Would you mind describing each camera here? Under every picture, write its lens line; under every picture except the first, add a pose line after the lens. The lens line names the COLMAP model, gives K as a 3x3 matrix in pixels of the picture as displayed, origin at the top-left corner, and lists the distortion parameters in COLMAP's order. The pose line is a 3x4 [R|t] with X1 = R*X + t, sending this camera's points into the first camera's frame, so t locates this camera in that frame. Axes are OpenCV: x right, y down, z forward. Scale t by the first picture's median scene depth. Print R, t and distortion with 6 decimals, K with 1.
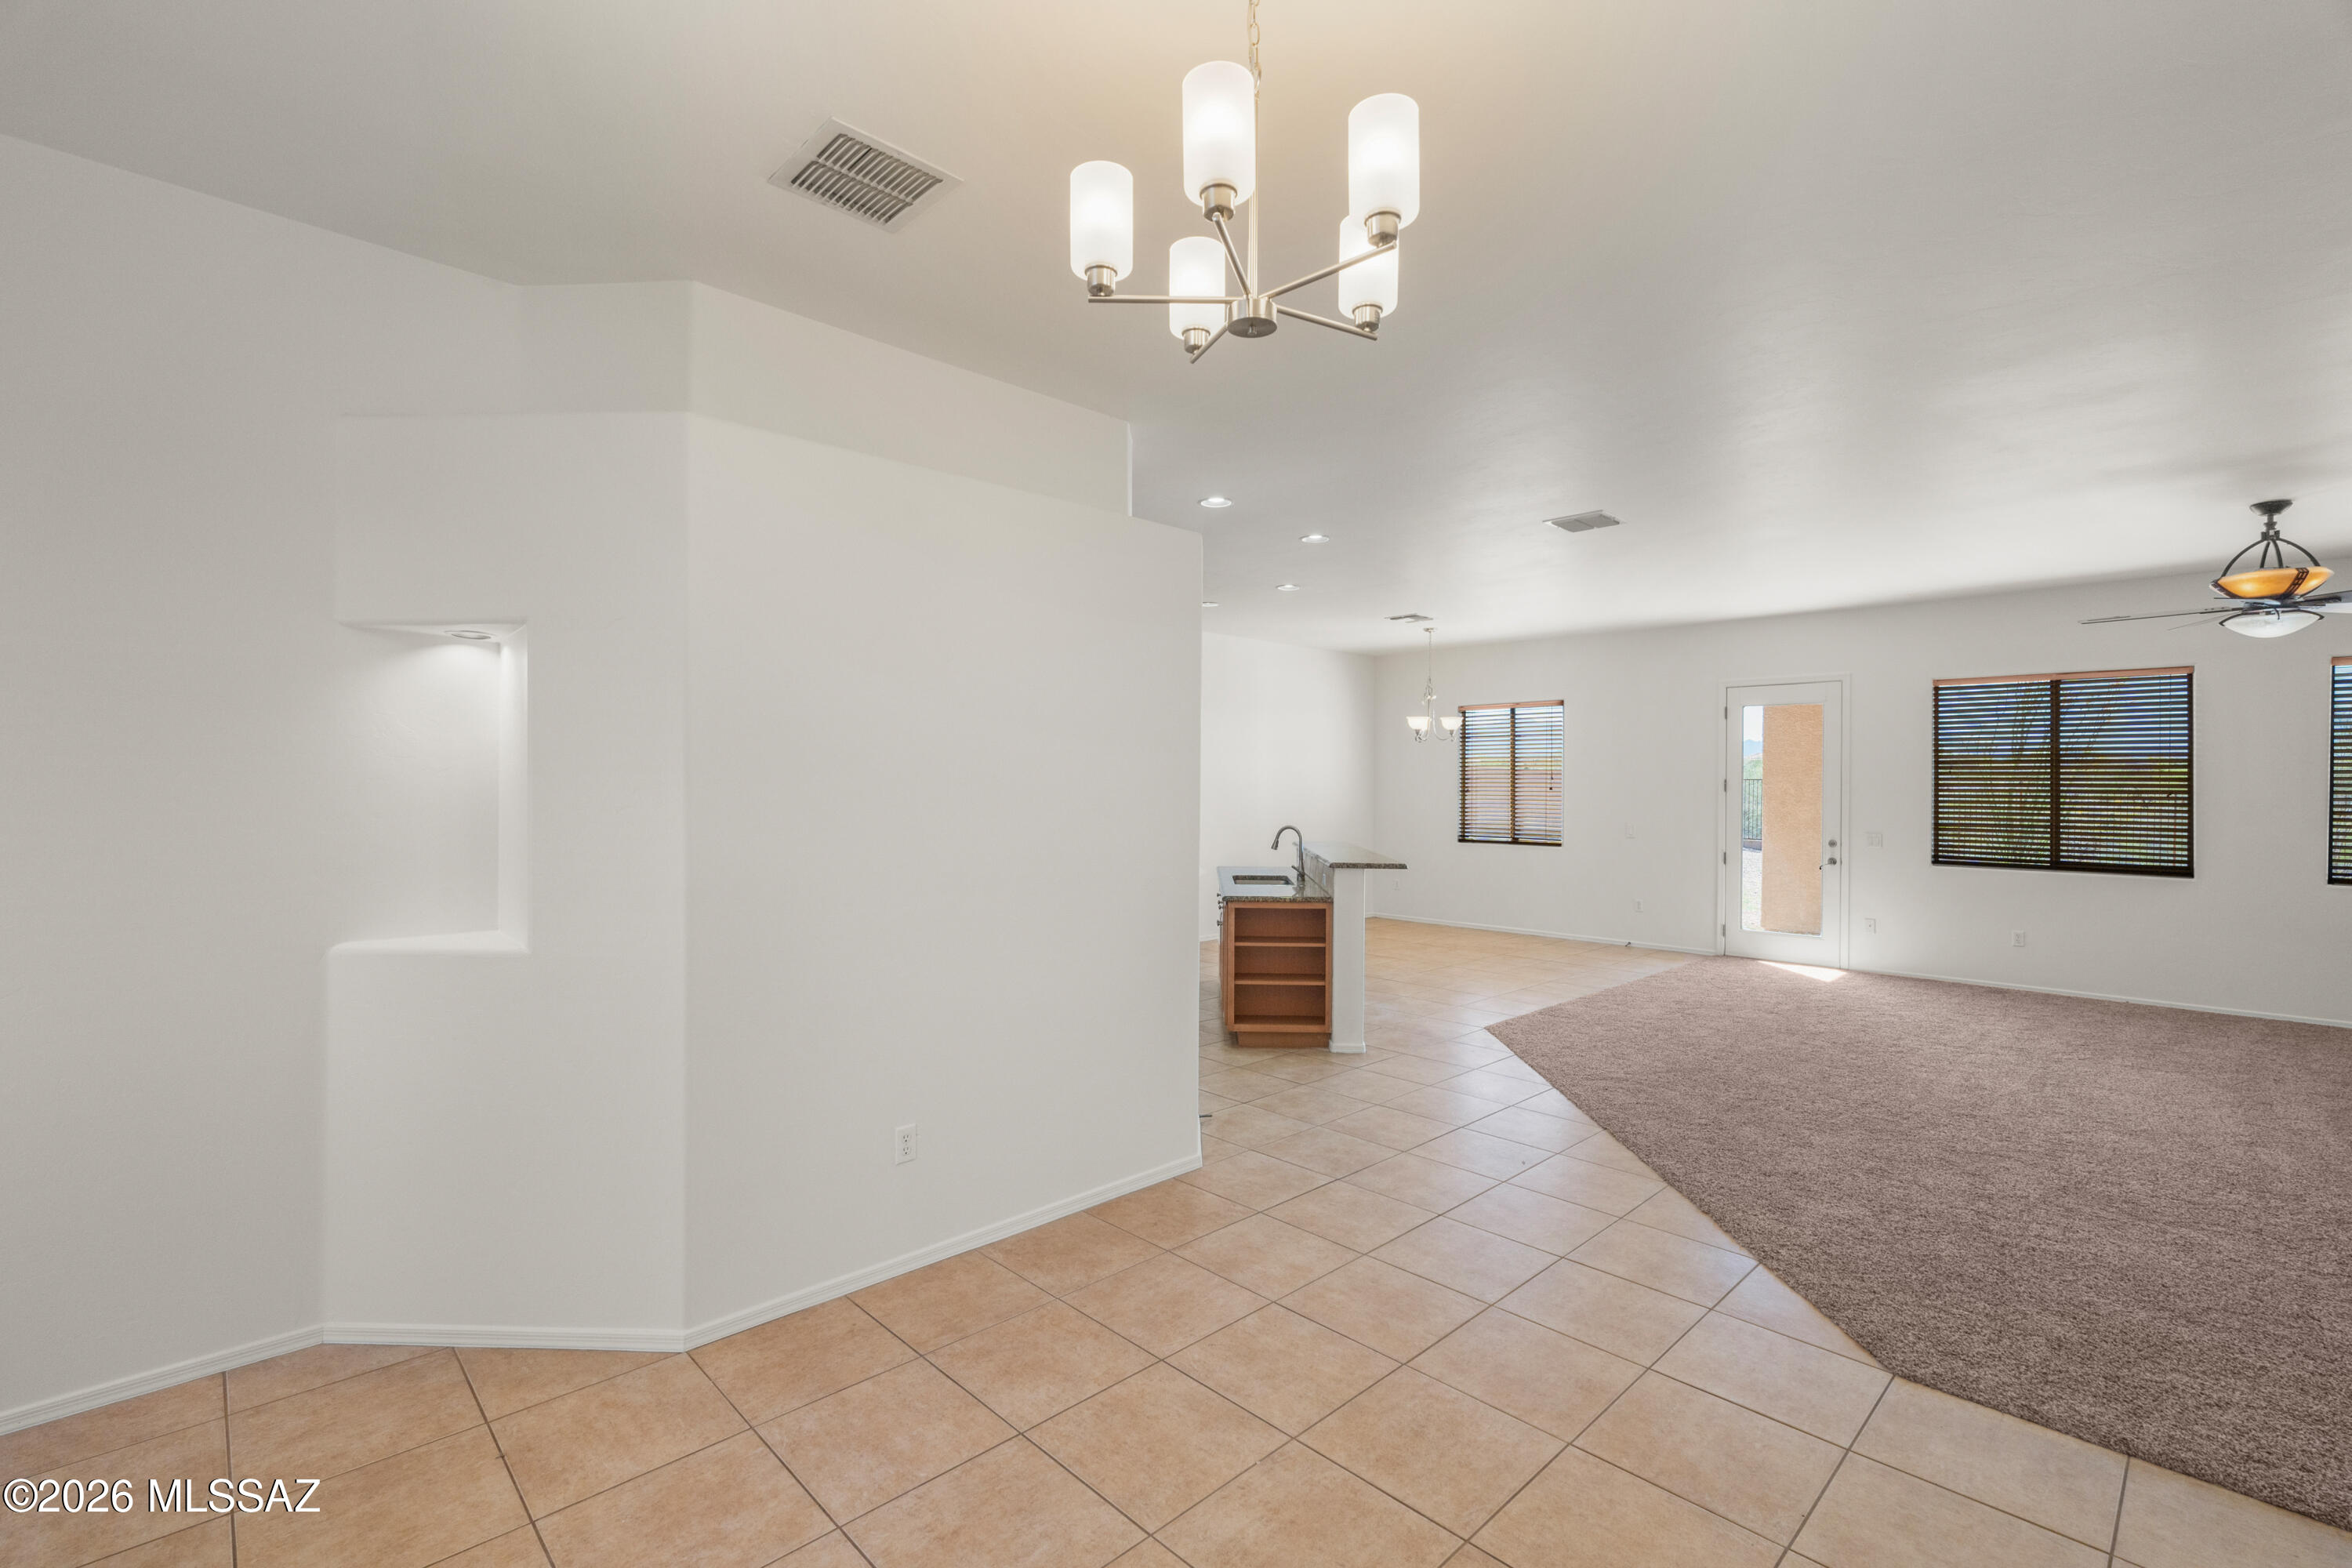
lens RADIAL K [[1027.0, 0, 1173.3], [0, 1027.0, 786.3], [0, 0, 1]] dist [-0.002183, -0.000102]
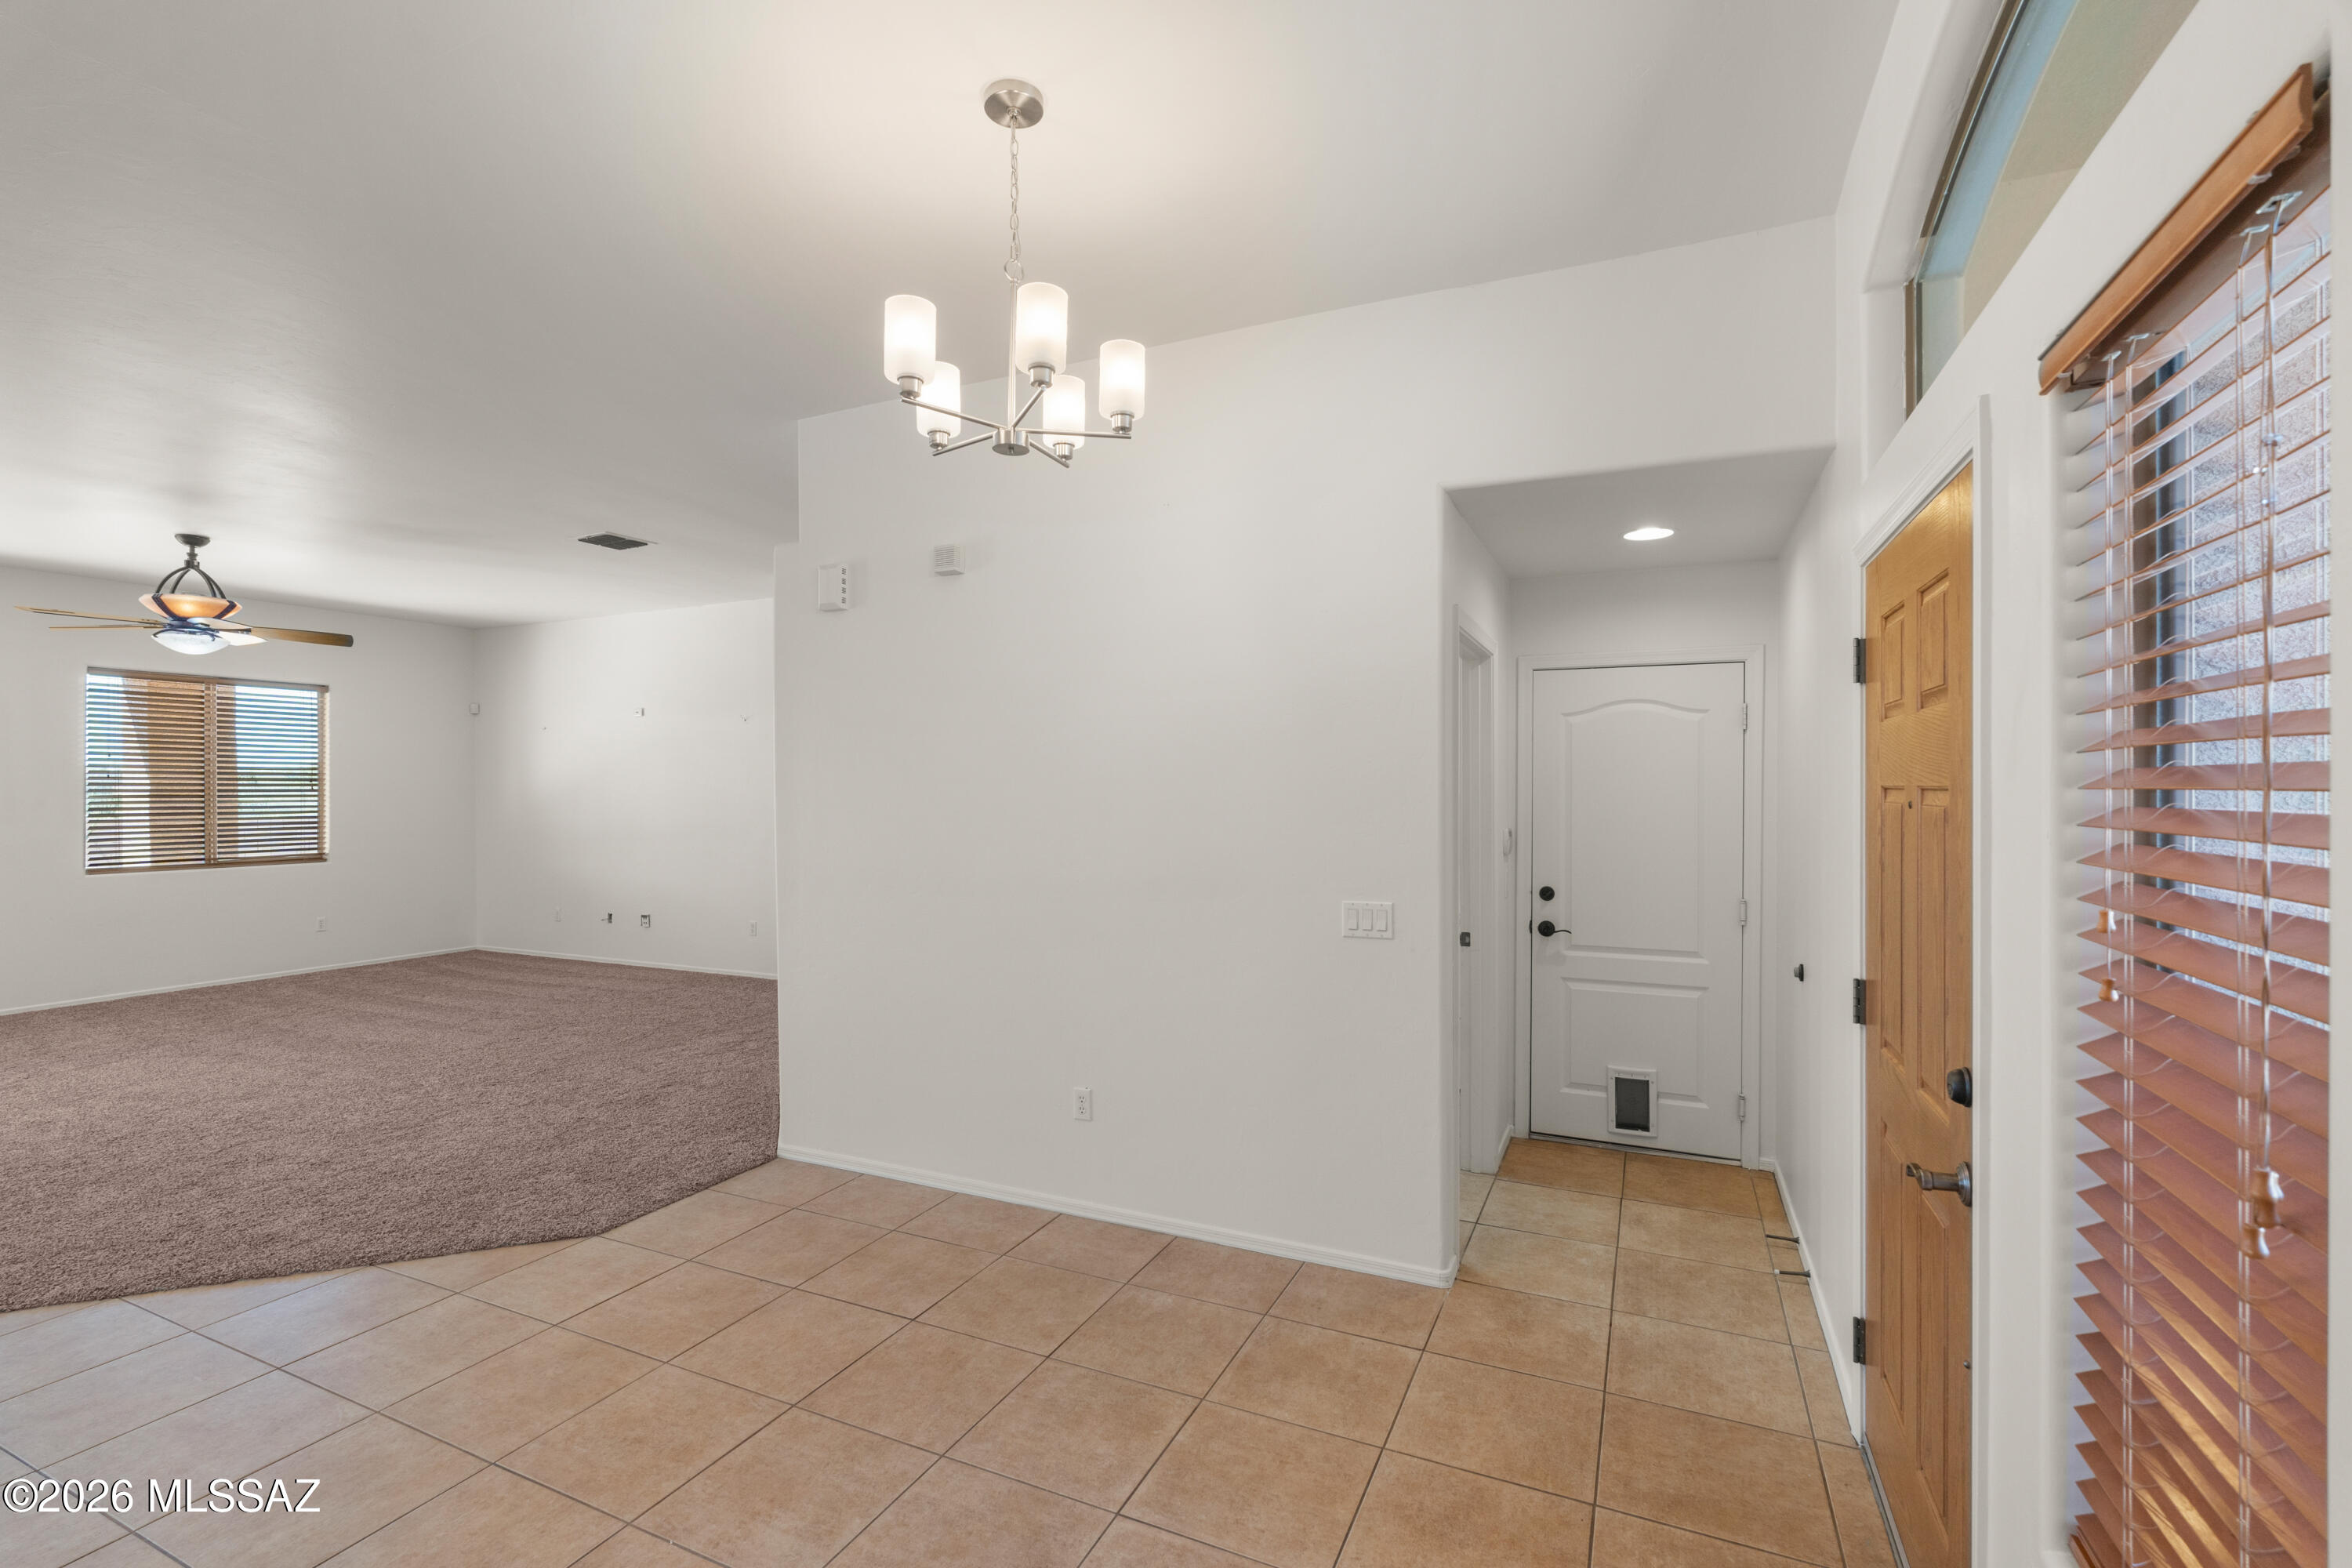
lens RADIAL K [[1027.0, 0, 1173.3], [0, 1027.0, 786.3], [0, 0, 1]] dist [-0.002183, -0.000102]
pose [[-0.352792, -0.005915, 0.935683, -0.344571], [0.003949, 0.999962, 0.007810, -0.002344], [-0.935693, 0.006450, -0.352756, 0.342910]]
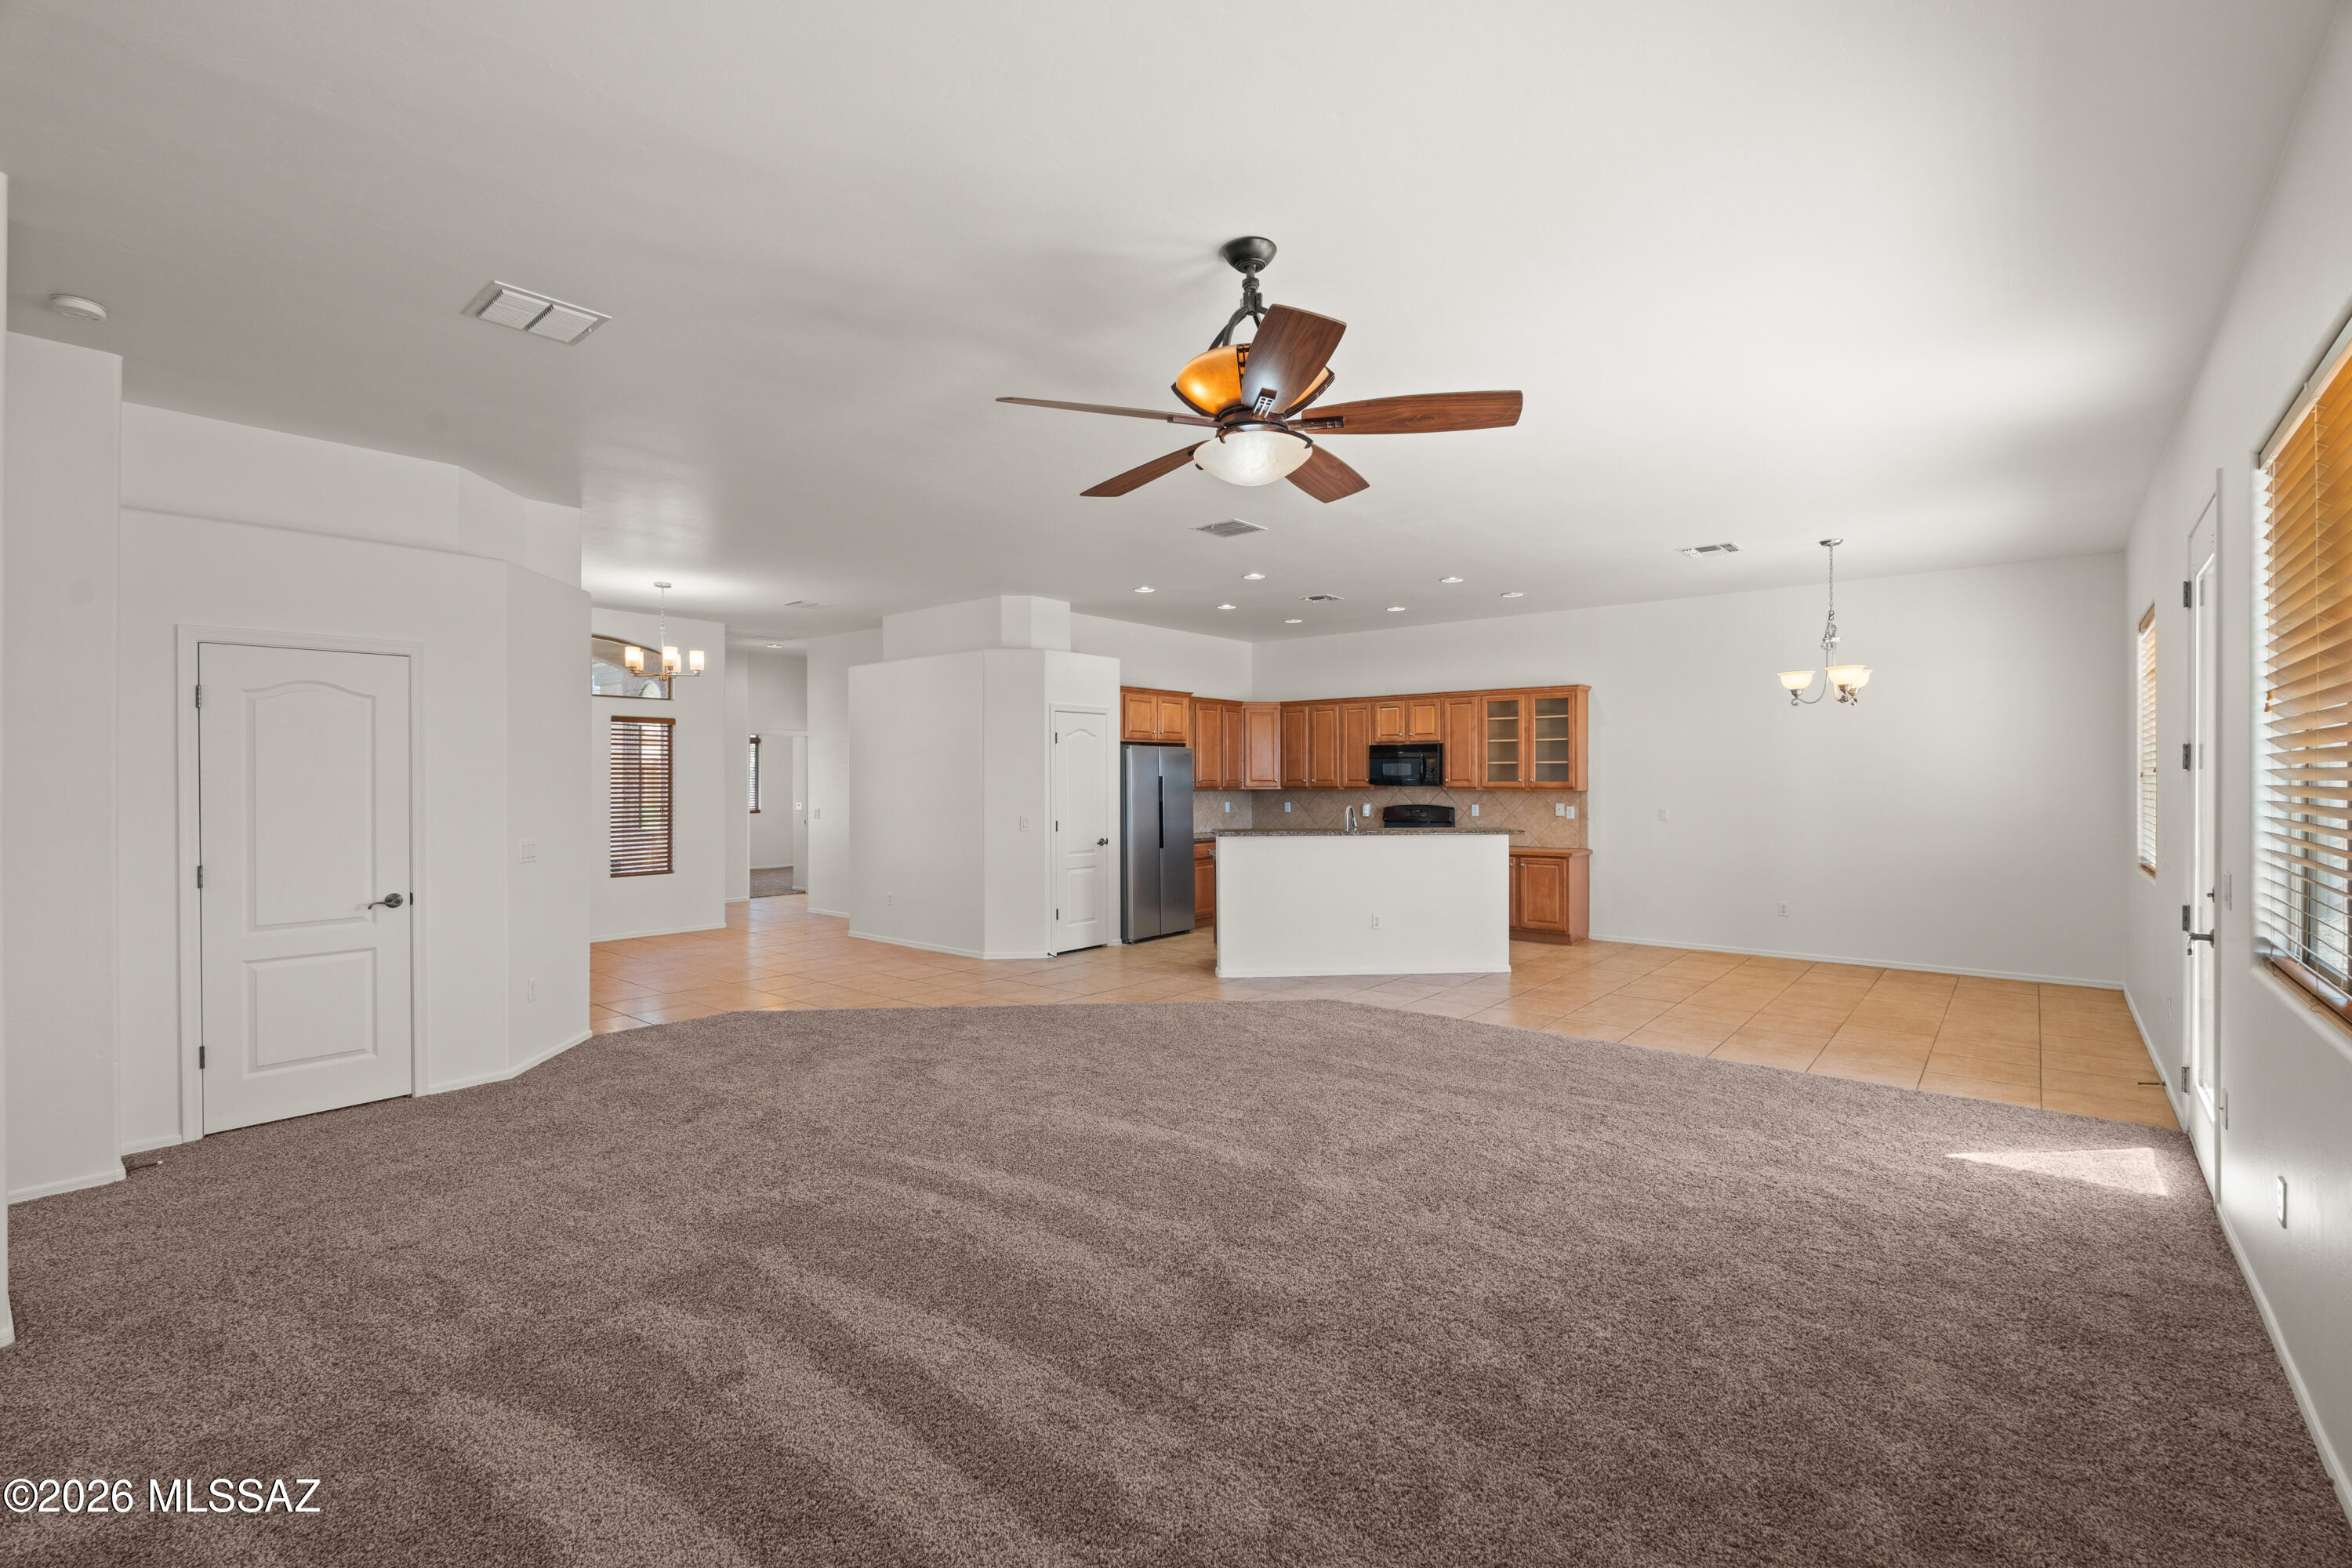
lens RADIAL K [[1027.0, 0, 1173.3], [0, 1027.0, 786.3], [0, 0, 1]] dist [-0.002183, -0.000102]
pose [[0.100999, -0.000458, -0.994886, 1.436352], [-0.005151, 0.999986, -0.000984, 0.023829], [0.994873, 0.005224, 0.100995, 0.800458]]
